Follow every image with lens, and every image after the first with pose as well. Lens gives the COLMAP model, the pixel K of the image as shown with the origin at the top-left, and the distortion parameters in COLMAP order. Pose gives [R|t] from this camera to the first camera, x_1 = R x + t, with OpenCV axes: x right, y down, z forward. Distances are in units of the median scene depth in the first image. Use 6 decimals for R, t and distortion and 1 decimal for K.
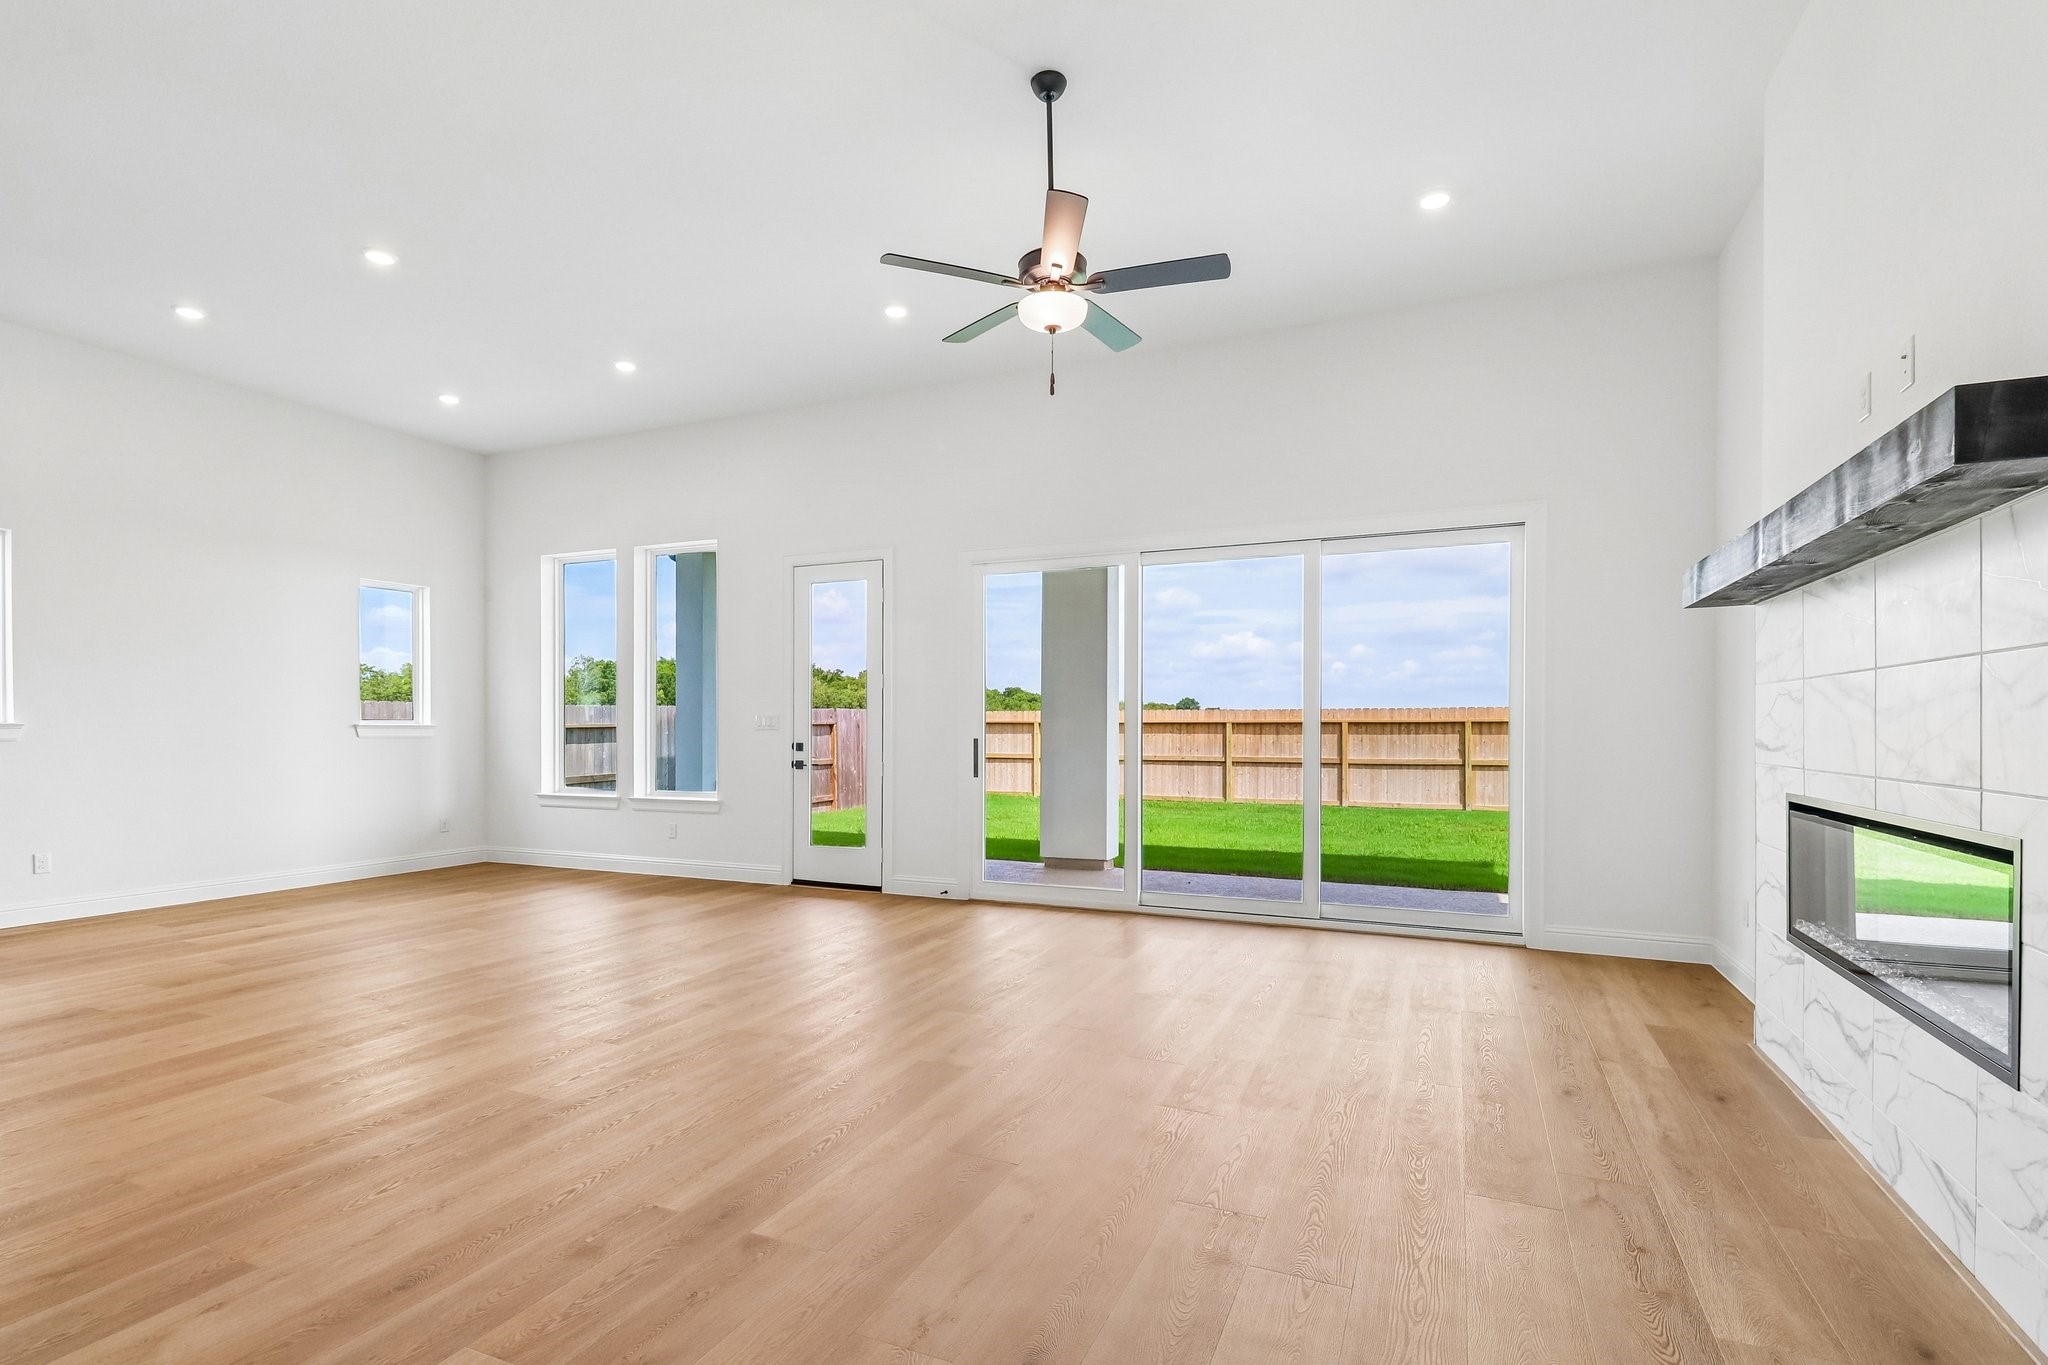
lens RADIAL K [[967.5, 0, 1014.1], [0, 967.5, 694.6], [0, 0, 1]] dist [0.004509, 0.000171]
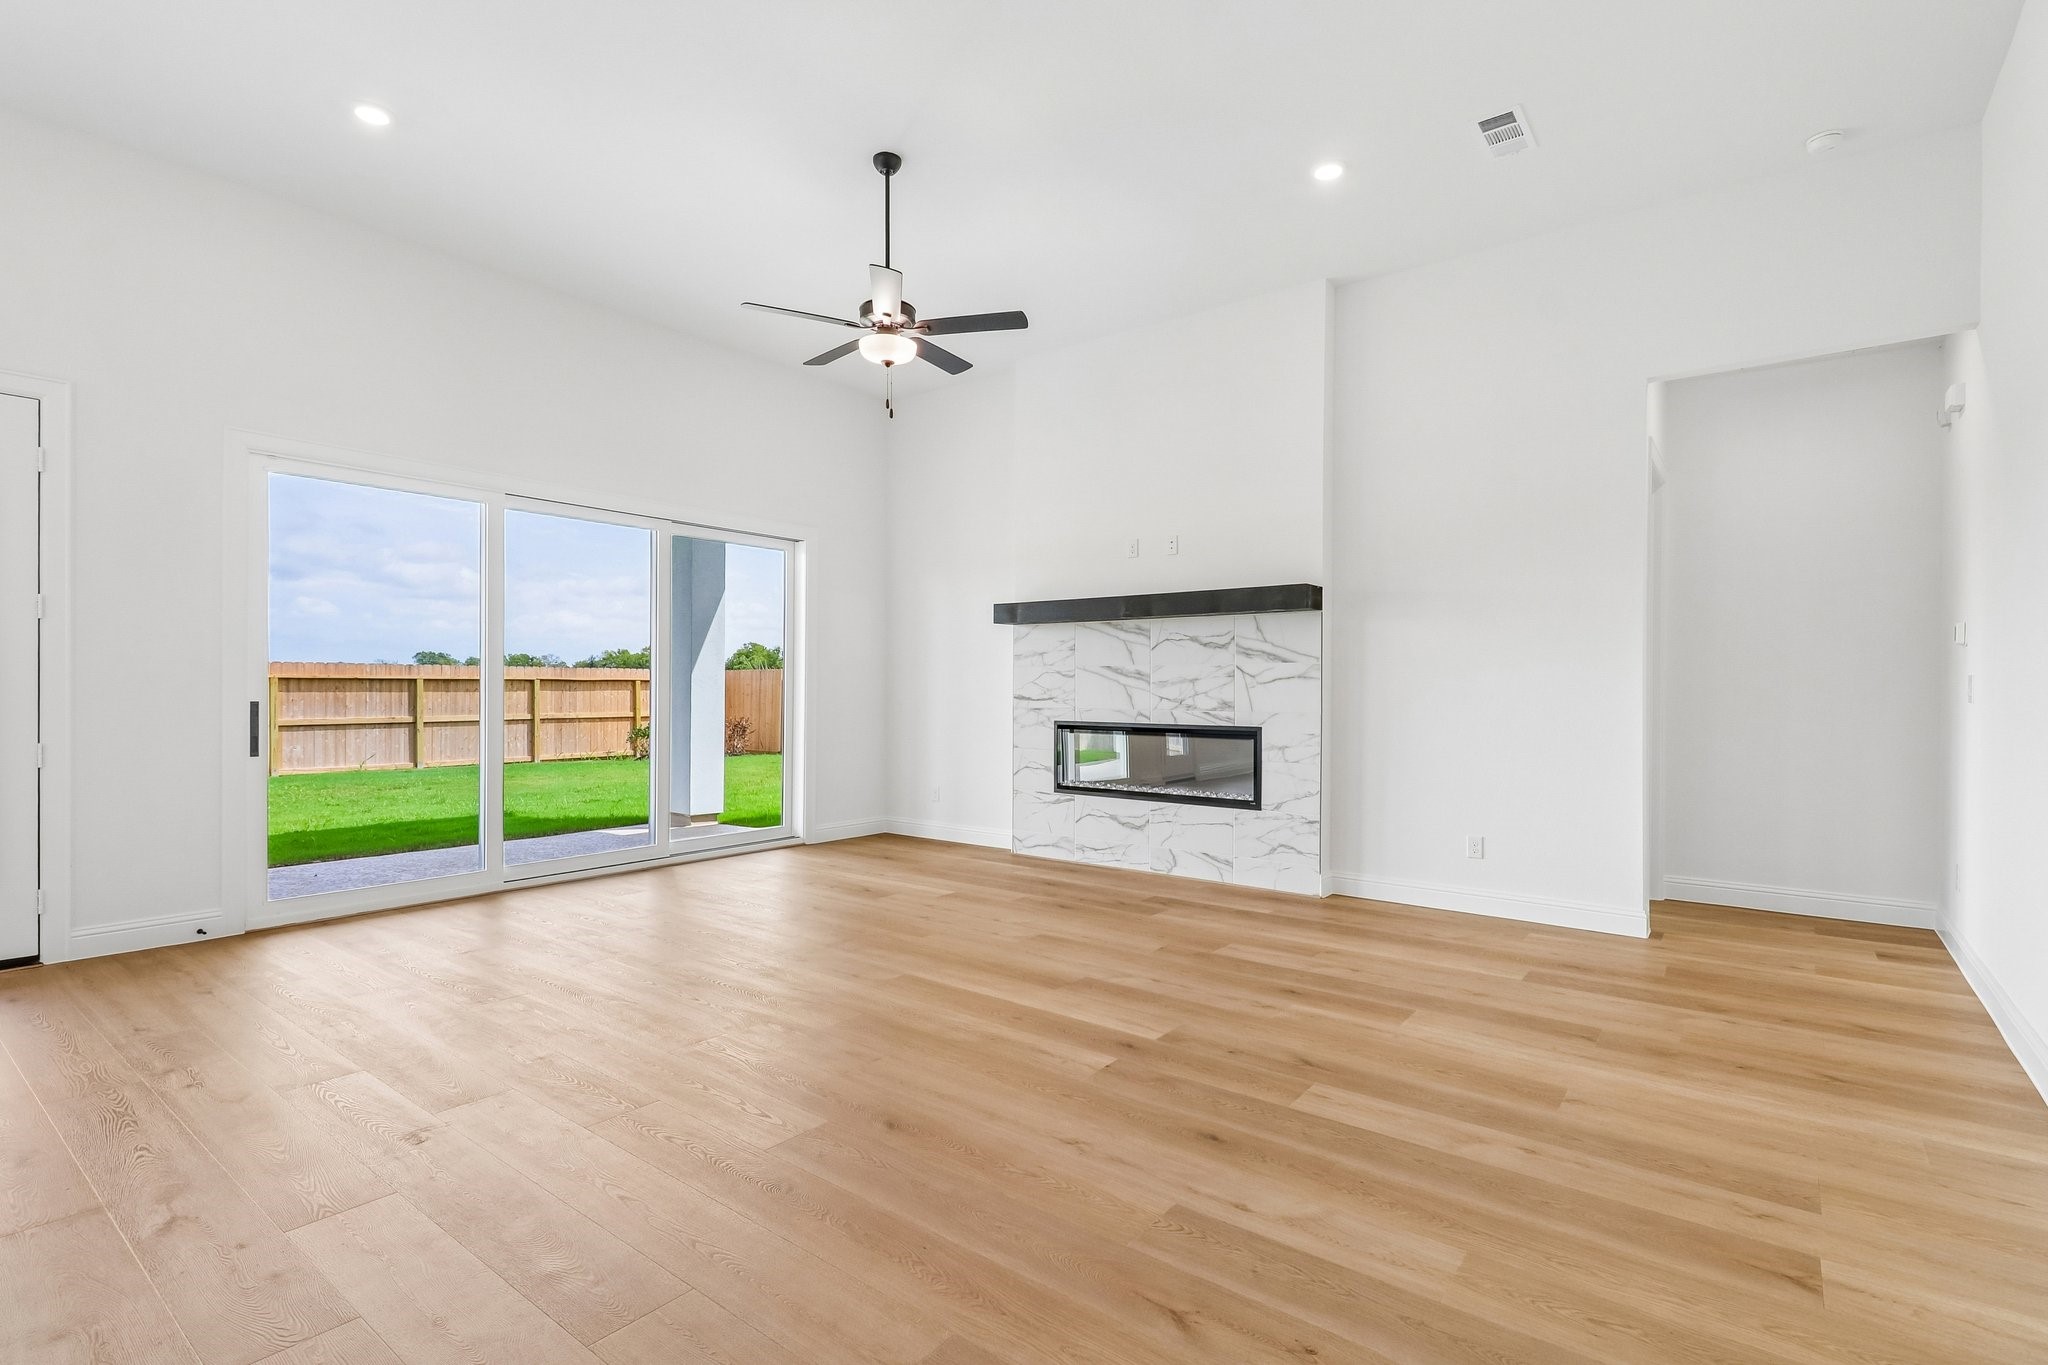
lens RADIAL K [[967.5, 0, 1014.1], [0, 967.5, 694.6], [0, 0, 1]] dist [0.004509, 0.000171]
pose [[0.242577, -0.007512, 0.970103, -0.505801], [-0.035547, 0.999230, 0.016626, 0.009281], [-0.969481, -0.038517, 0.242123, 0.260743]]
